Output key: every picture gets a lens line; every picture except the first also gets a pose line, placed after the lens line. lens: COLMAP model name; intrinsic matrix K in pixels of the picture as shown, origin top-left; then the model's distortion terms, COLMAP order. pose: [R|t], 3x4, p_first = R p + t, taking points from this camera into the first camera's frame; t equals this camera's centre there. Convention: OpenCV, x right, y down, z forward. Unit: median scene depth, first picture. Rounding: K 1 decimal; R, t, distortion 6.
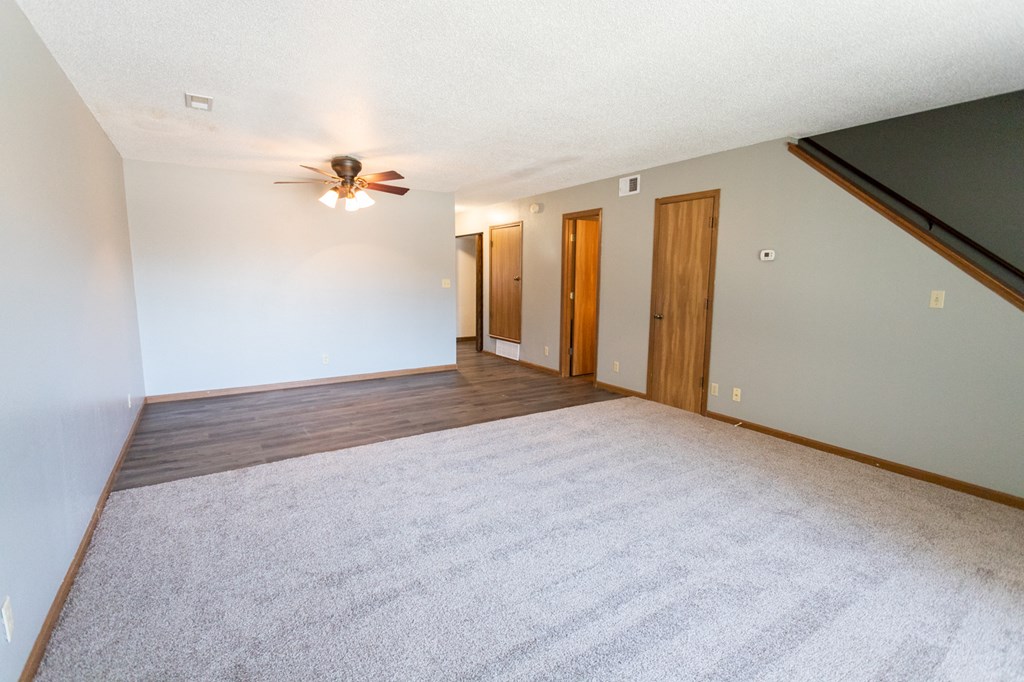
lens RADIAL K [[483.4, 0, 514.2], [0, 483.4, 341.7], [0, 0, 1]] dist [0.004127, 0.000075]
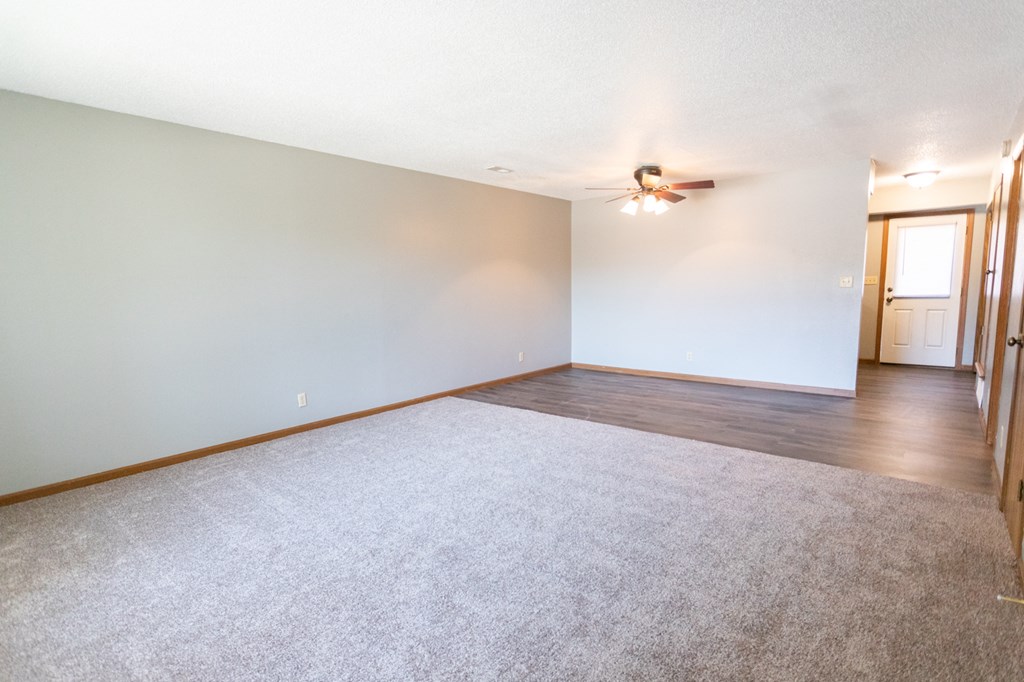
lens RADIAL K [[508.7, 0, 513.8], [0, 508.7, 340.4], [0, 0, 1]] dist [0.001671, 0.000690]
pose [[0.293435, 0.093229, -0.951422, 0.716701], [-0.108484, 0.992052, 0.063752, -0.035140], [0.949804, 0.084507, 0.301217, 0.417192]]
